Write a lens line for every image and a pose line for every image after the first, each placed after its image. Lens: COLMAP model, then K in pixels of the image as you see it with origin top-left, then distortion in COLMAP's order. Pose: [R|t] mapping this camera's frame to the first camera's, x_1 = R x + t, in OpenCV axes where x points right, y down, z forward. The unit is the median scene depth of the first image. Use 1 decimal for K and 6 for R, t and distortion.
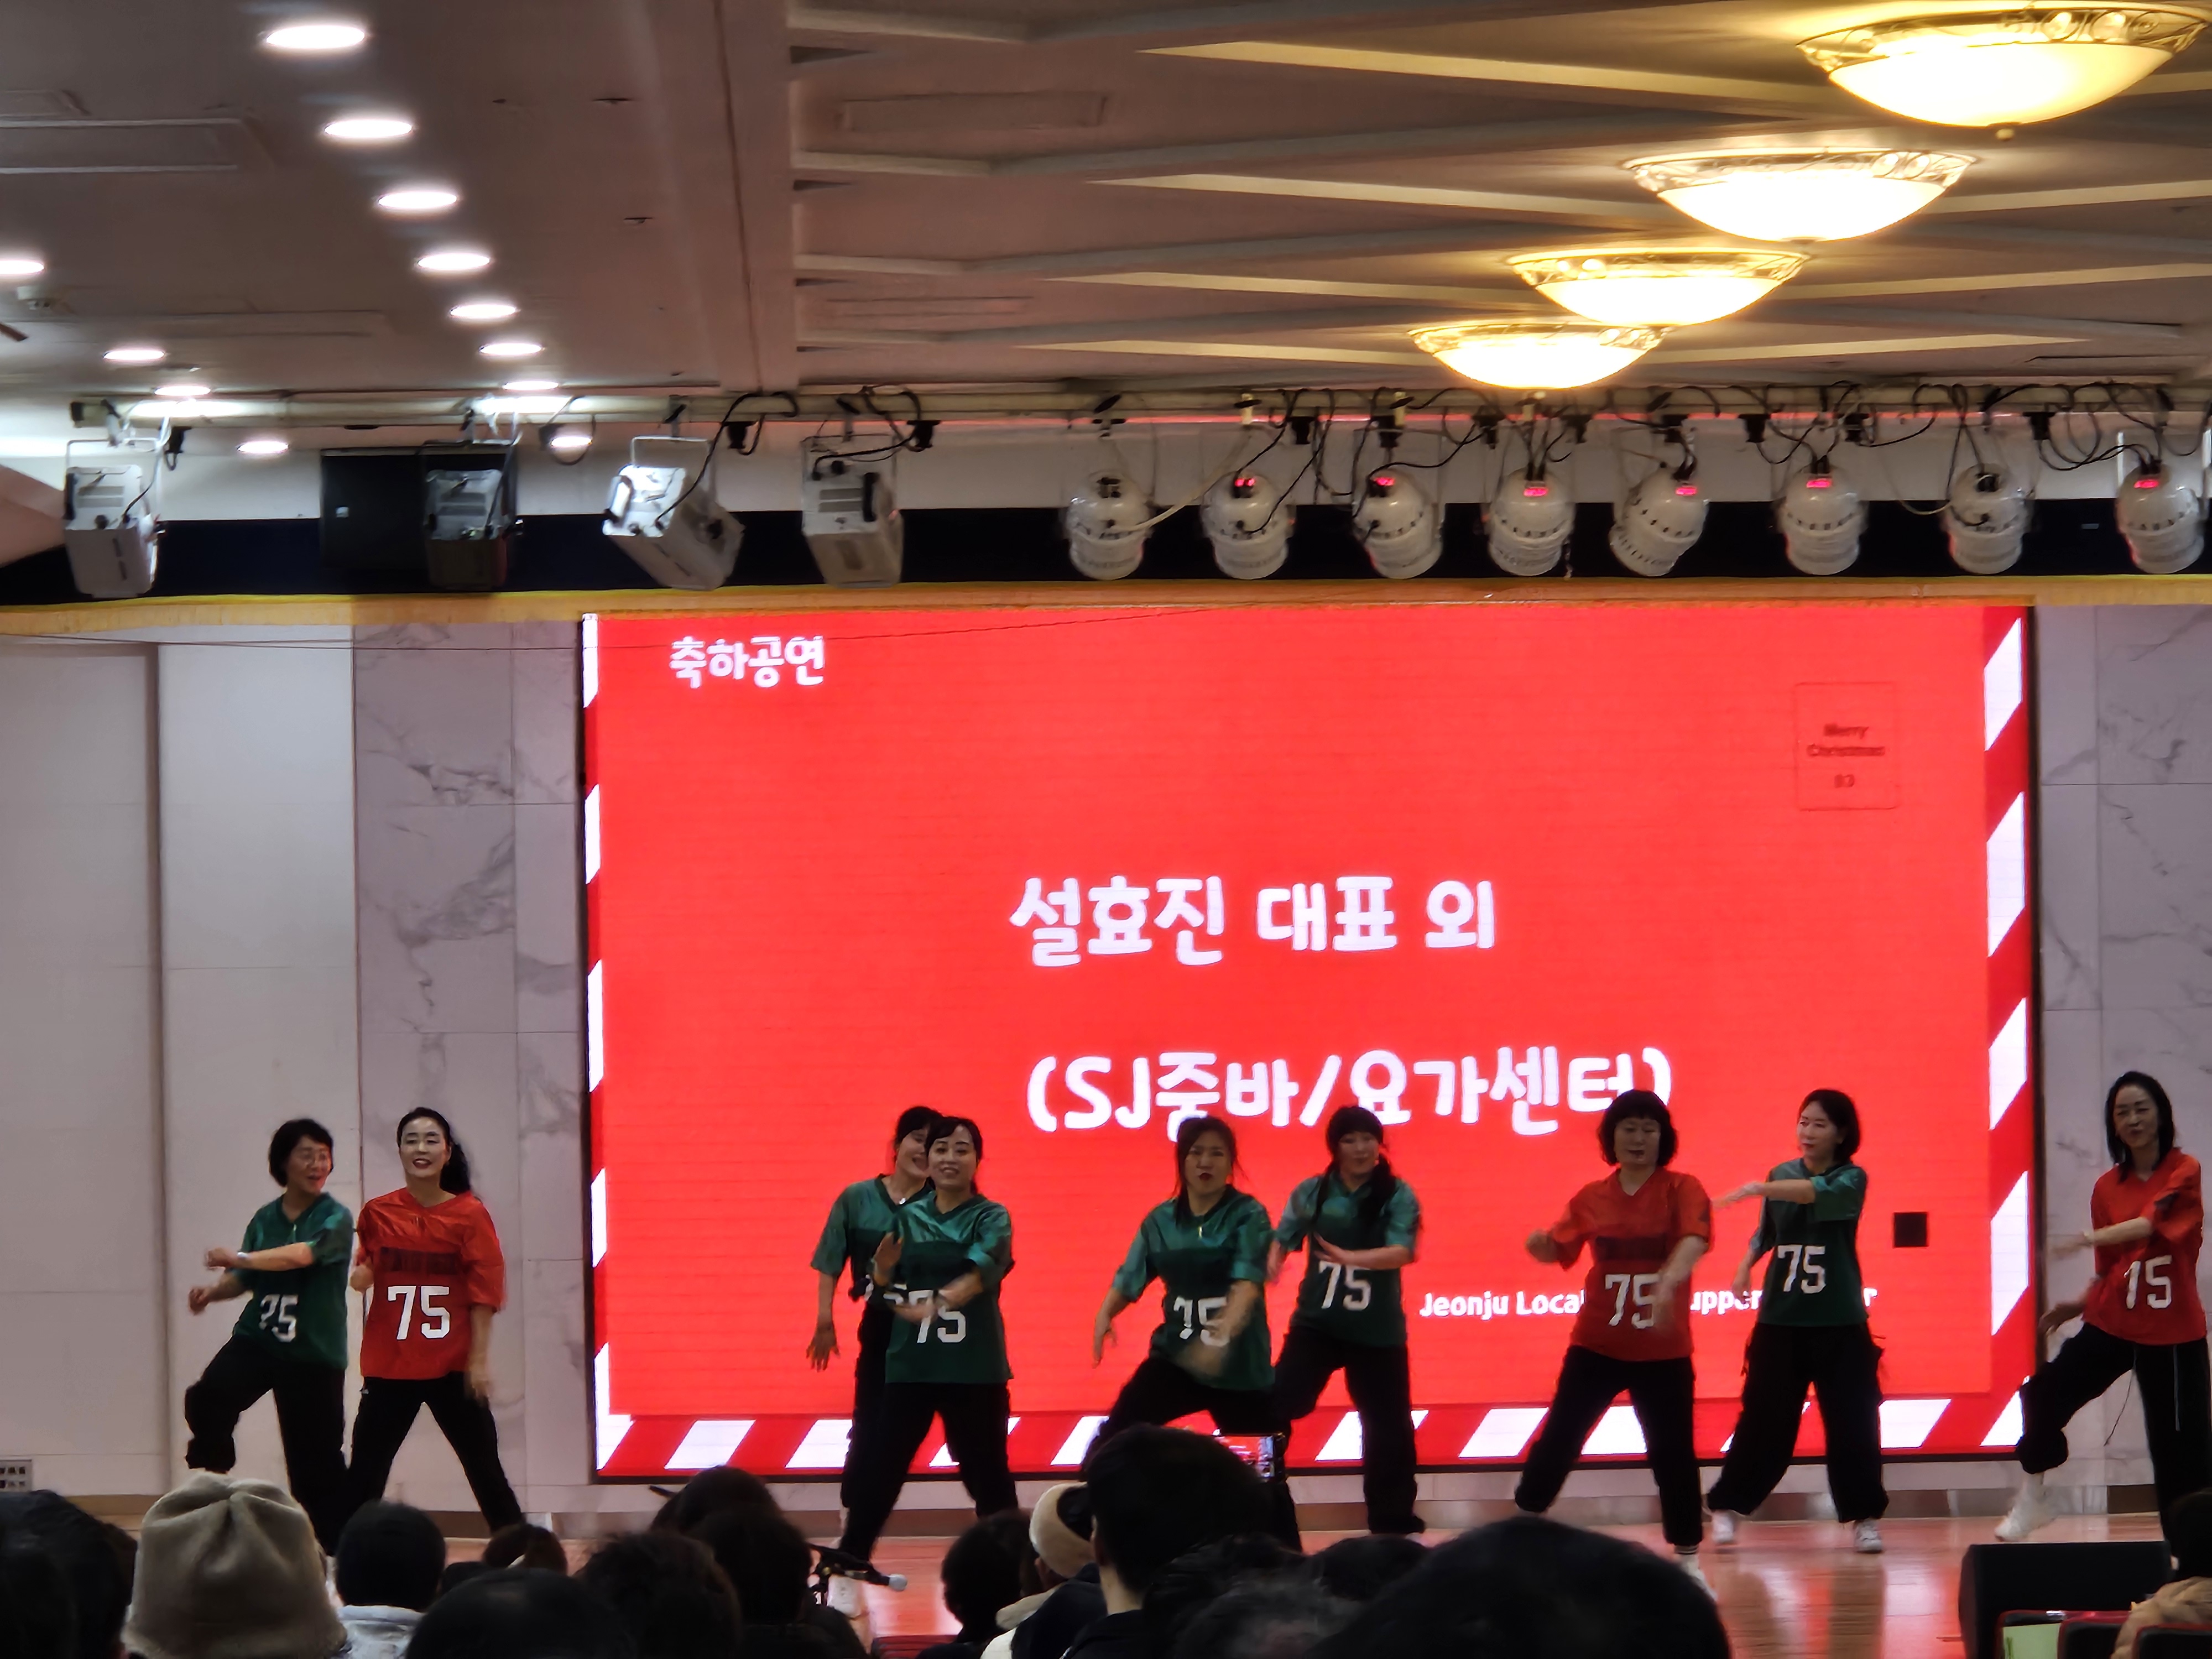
lens RADIAL K [[7750.5, 0, 1067.0], [0, 7750.5, 879.1], [0, 0, 1]] dist [-1.202817, 25.705765]
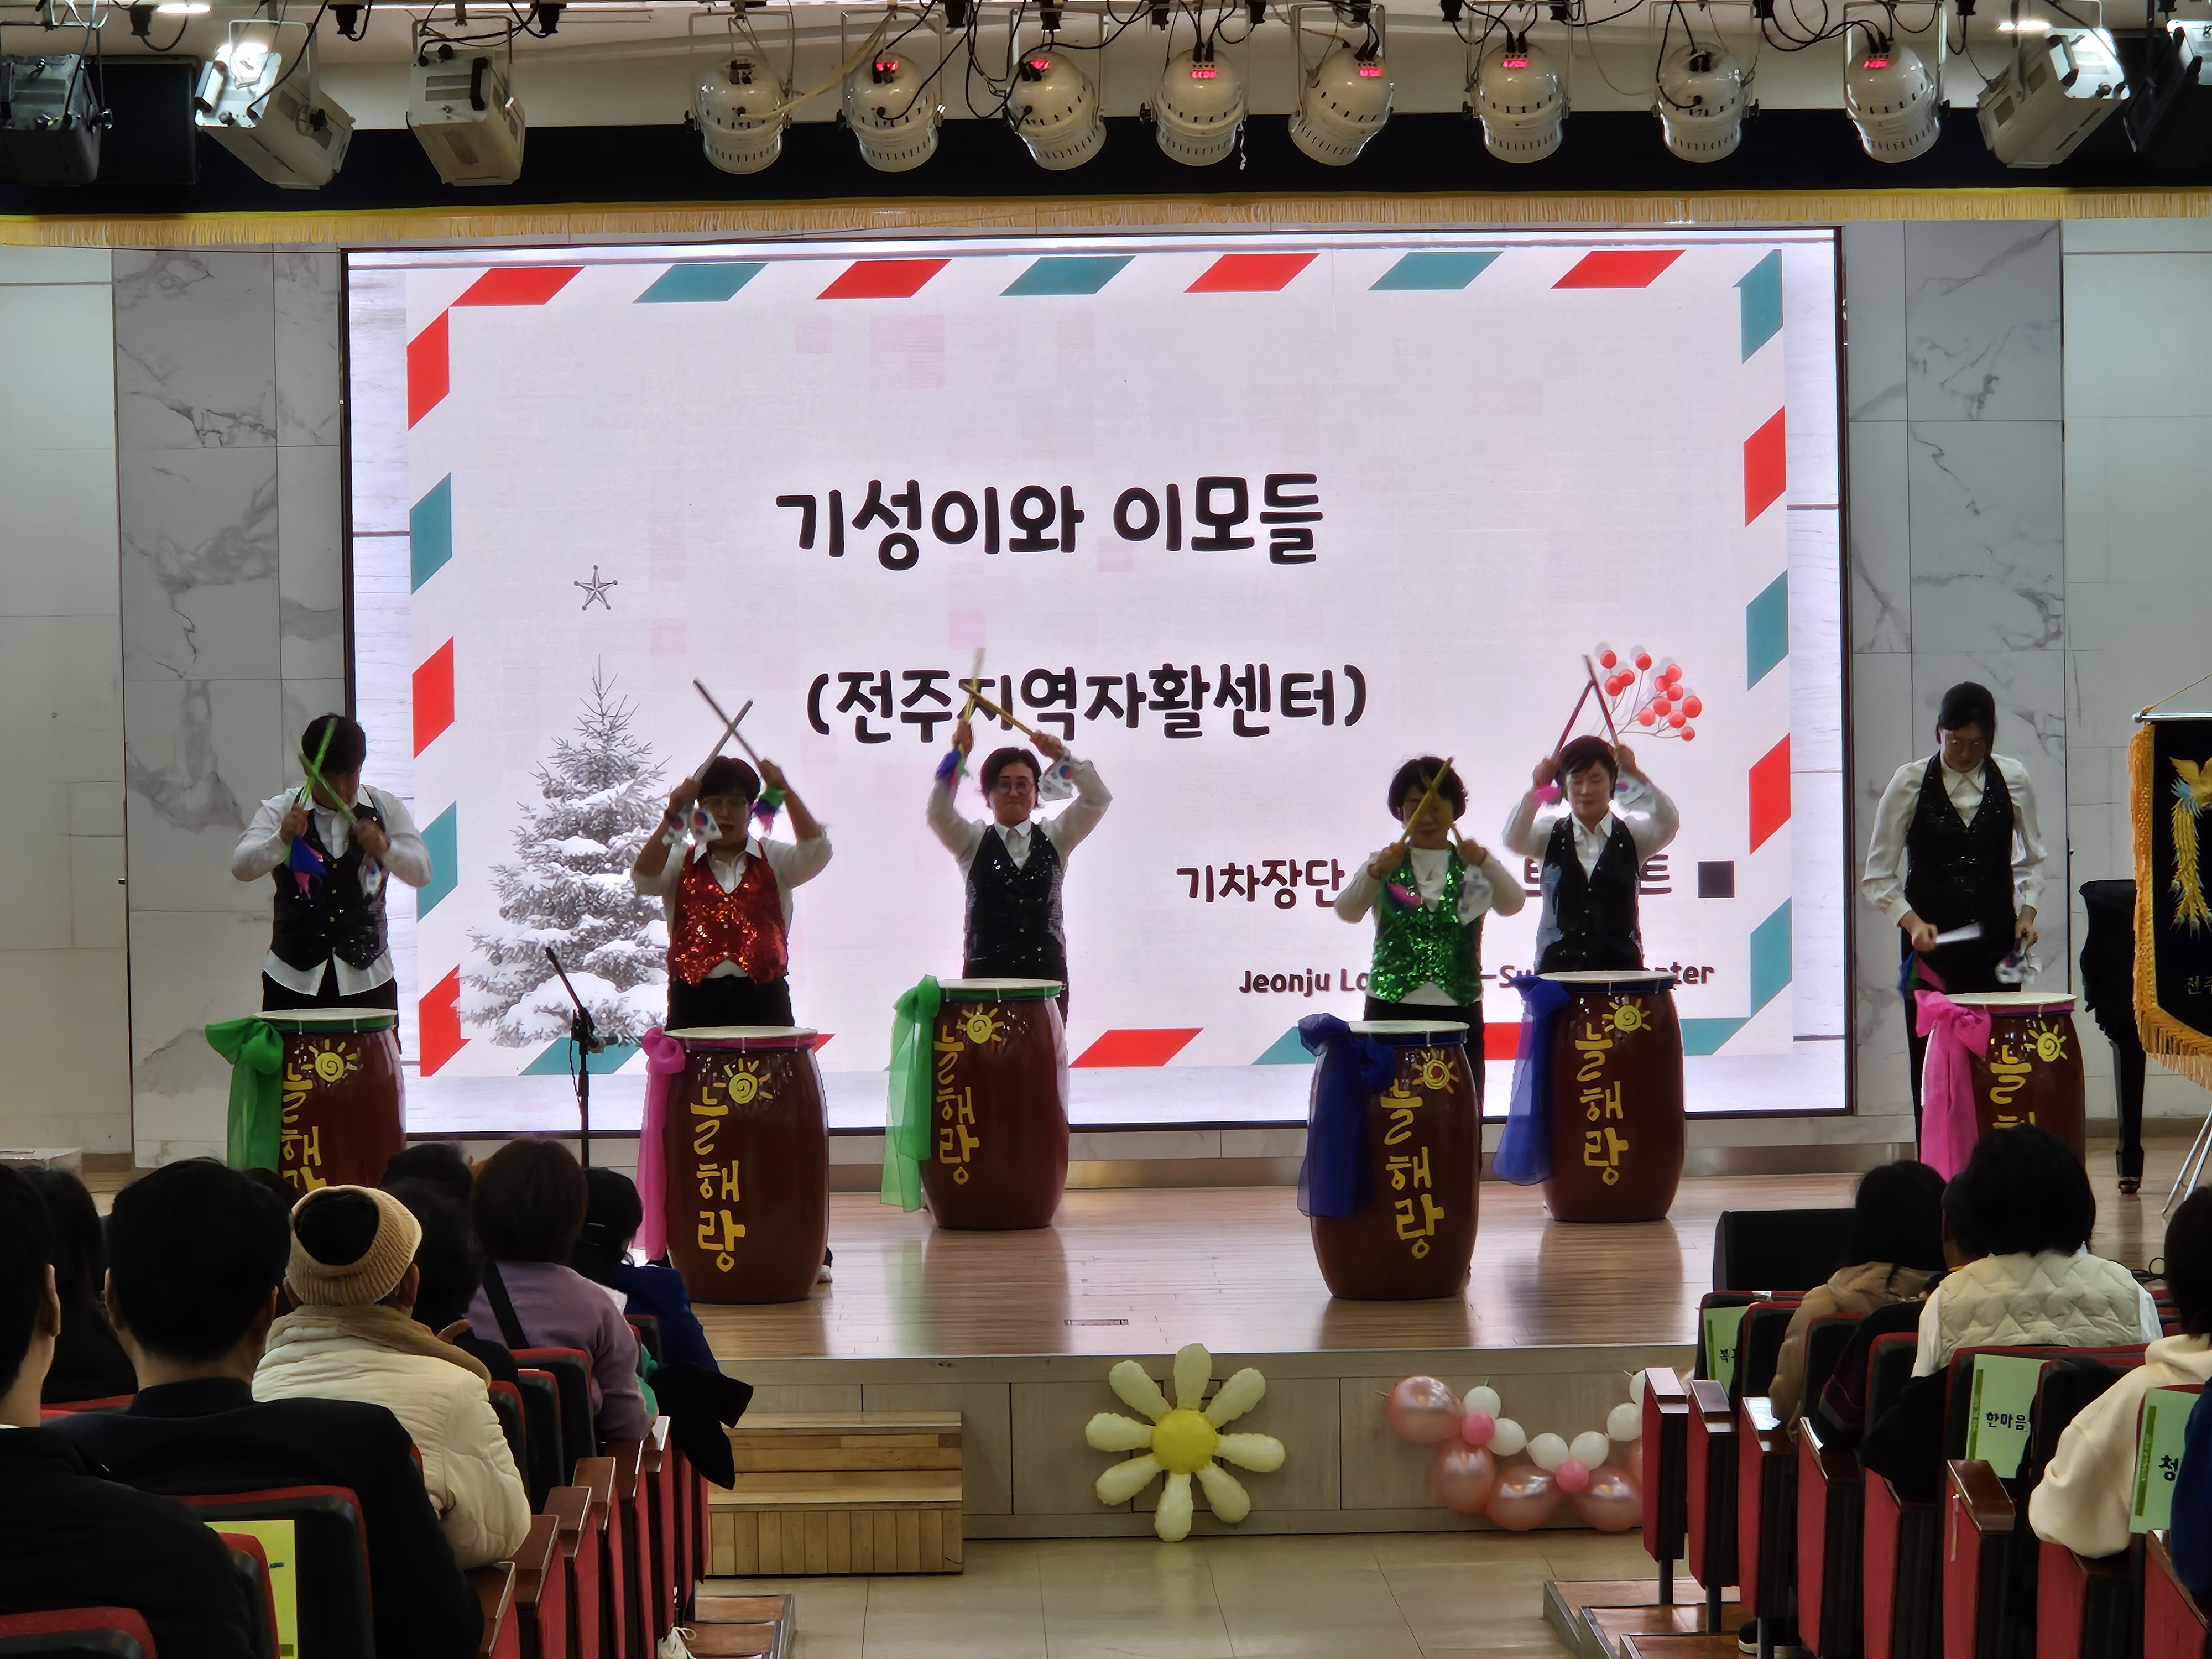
lens RADIAL K [[6889.6, 0, 1176.9], [0, 6889.6, 974.9], [0, 0, 1]] dist [-0.847900, 13.057439]
pose [[0.999996, -0.002131, -0.001730, 0.058626], [0.002227, 0.998314, 0.058009, 0.009959], [0.001604, -0.058013, 0.998315, 0.179480]]
